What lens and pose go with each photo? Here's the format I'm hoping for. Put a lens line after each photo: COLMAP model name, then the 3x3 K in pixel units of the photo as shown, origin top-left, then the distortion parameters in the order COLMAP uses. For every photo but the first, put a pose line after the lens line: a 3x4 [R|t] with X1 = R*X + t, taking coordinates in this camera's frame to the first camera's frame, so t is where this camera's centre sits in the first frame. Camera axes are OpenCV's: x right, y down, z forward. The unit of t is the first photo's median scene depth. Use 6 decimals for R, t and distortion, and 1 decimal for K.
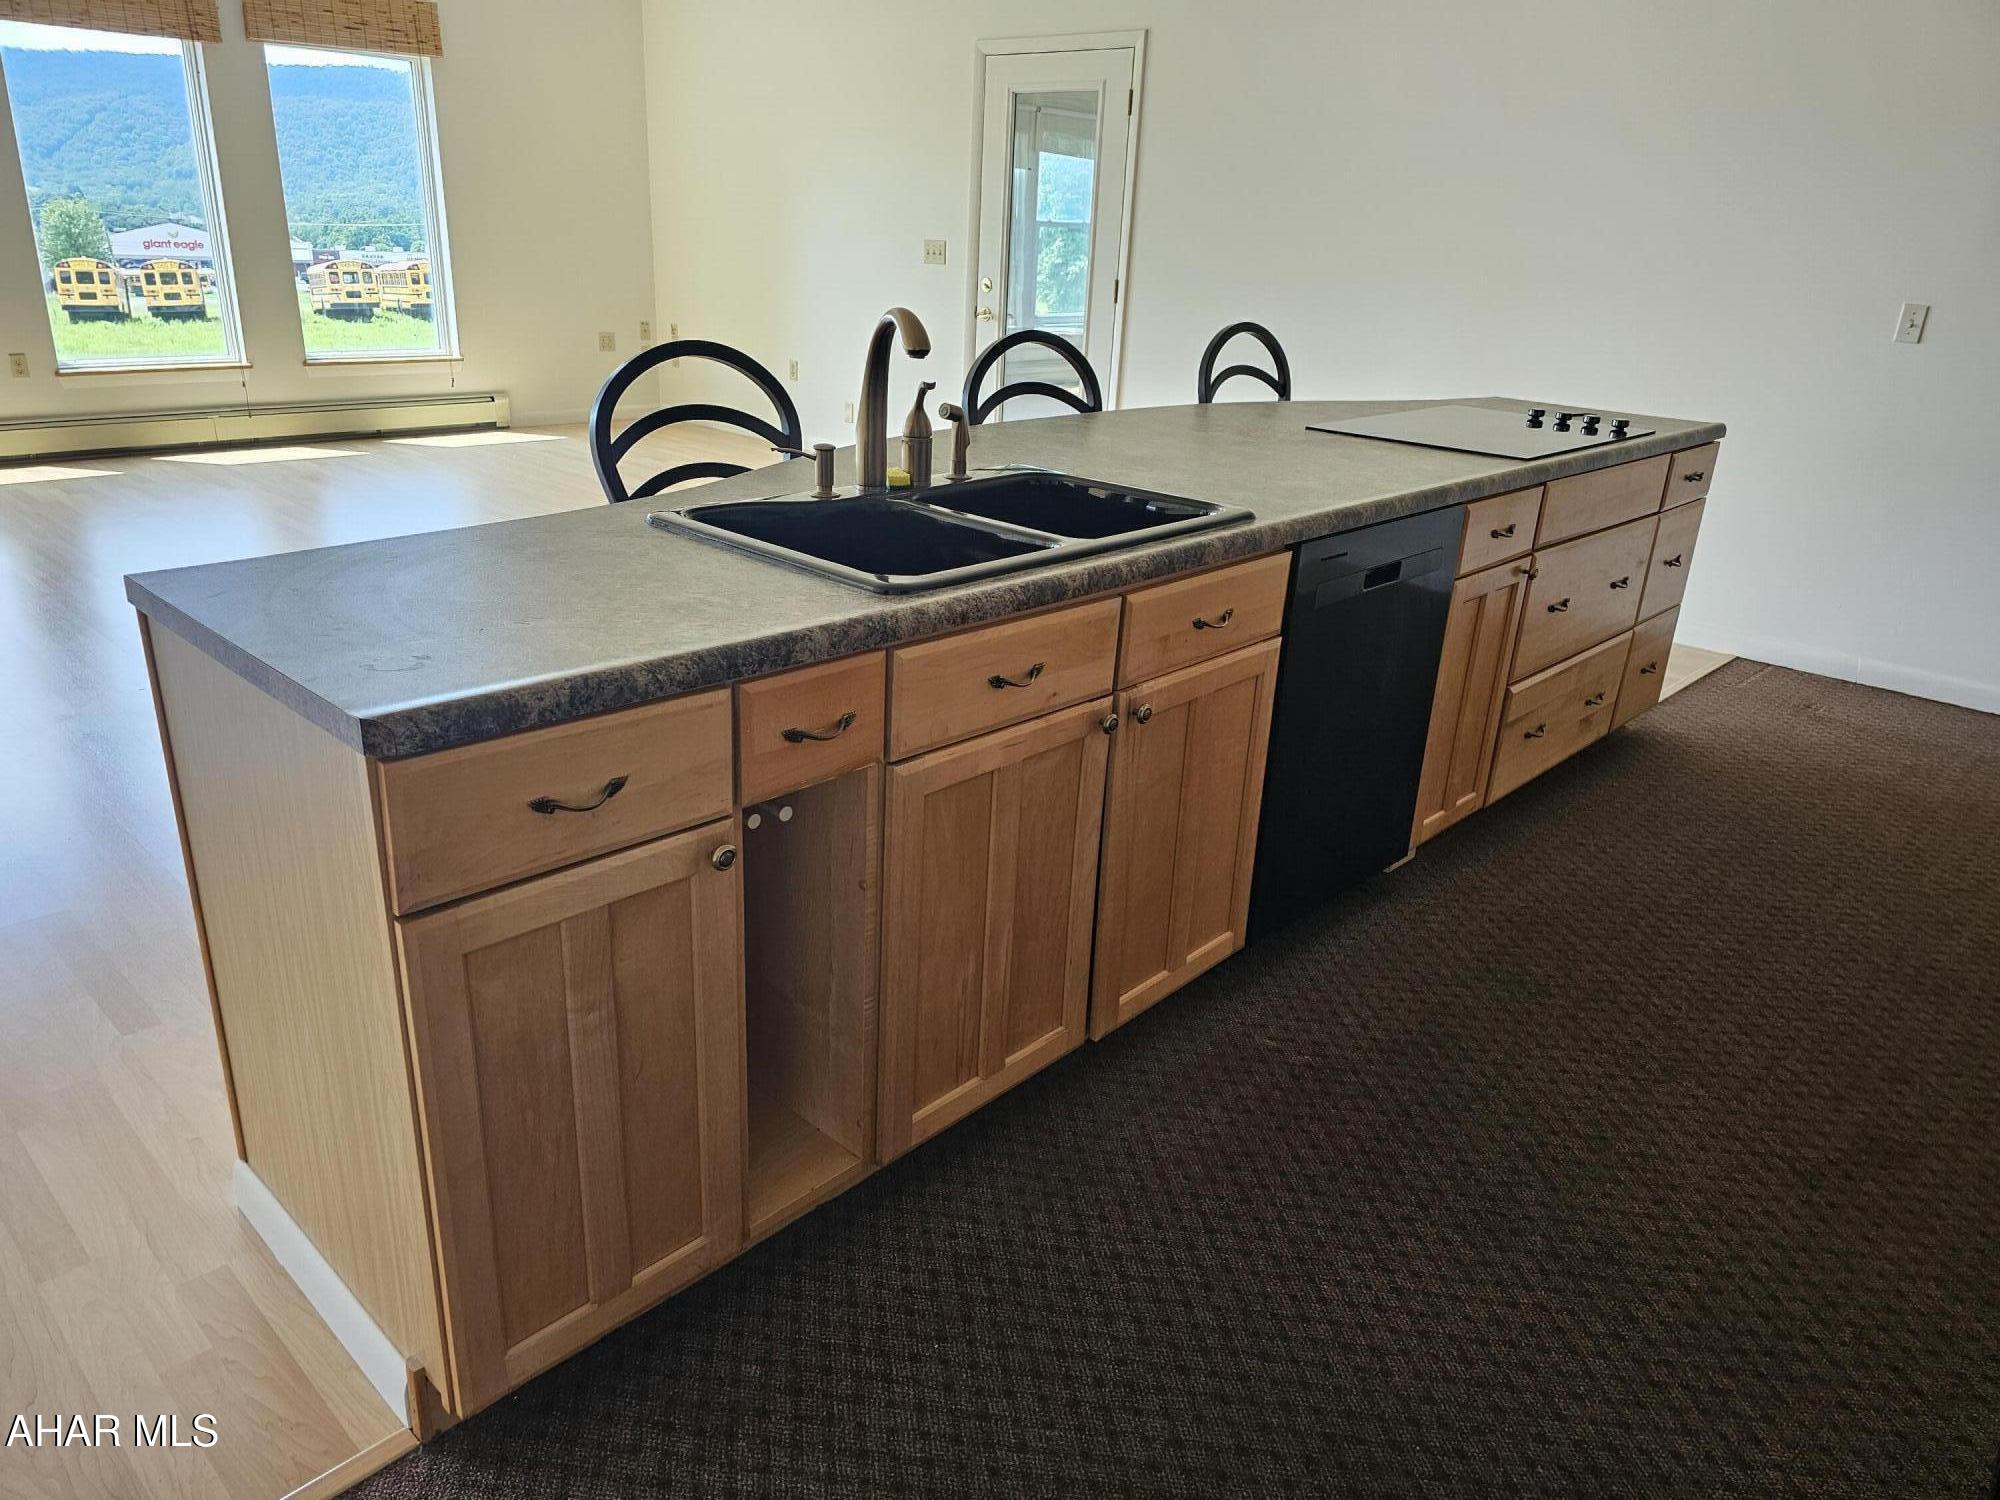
lens RADIAL K [[1350.8, 0, 1000.0], [0, 1350.8, 750.0], [0, 0, 1]] dist [-0.026364, -0.002732]
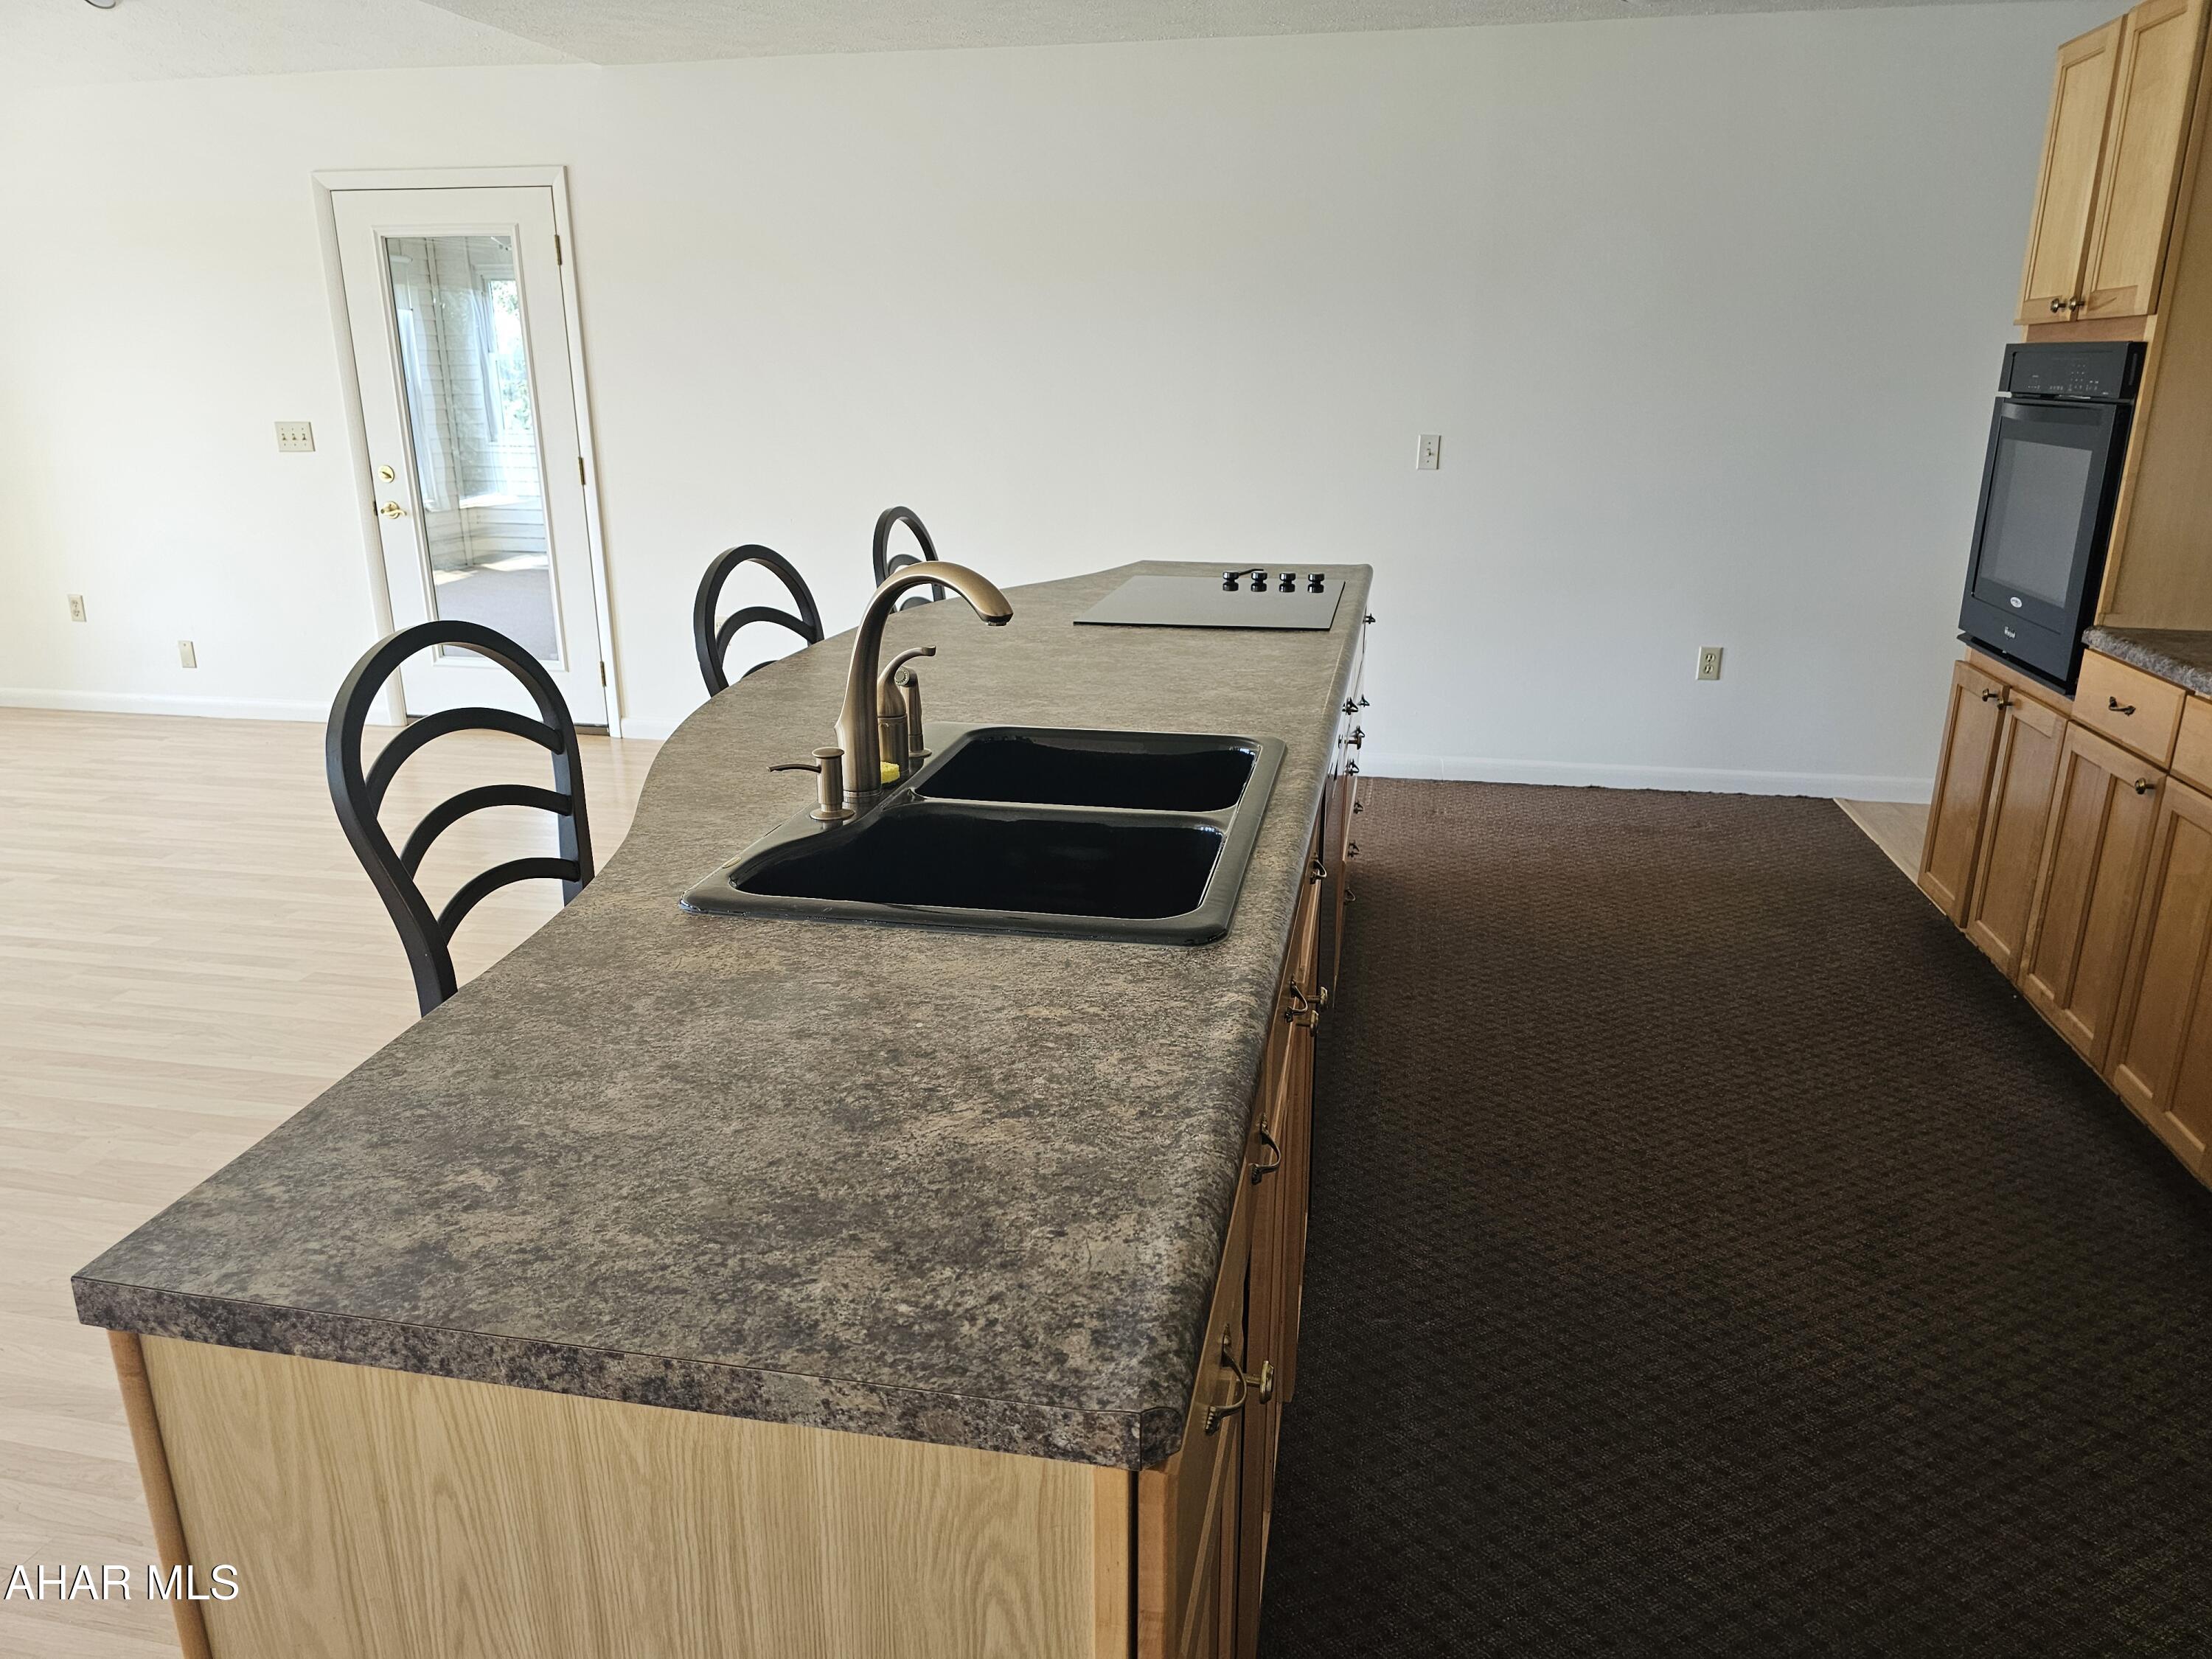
lens RADIAL K [[1459.7, 0, 1106.0], [0, 1459.7, 829.5], [0, 0, 1]] dist [0.000470, -0.002090]
pose [[0.847822, -0.191191, 0.494615, -0.232778], [0.222379, 0.974951, -0.004320, -0.083880], [-0.481399, 0.113655, 0.869102, 0.136370]]
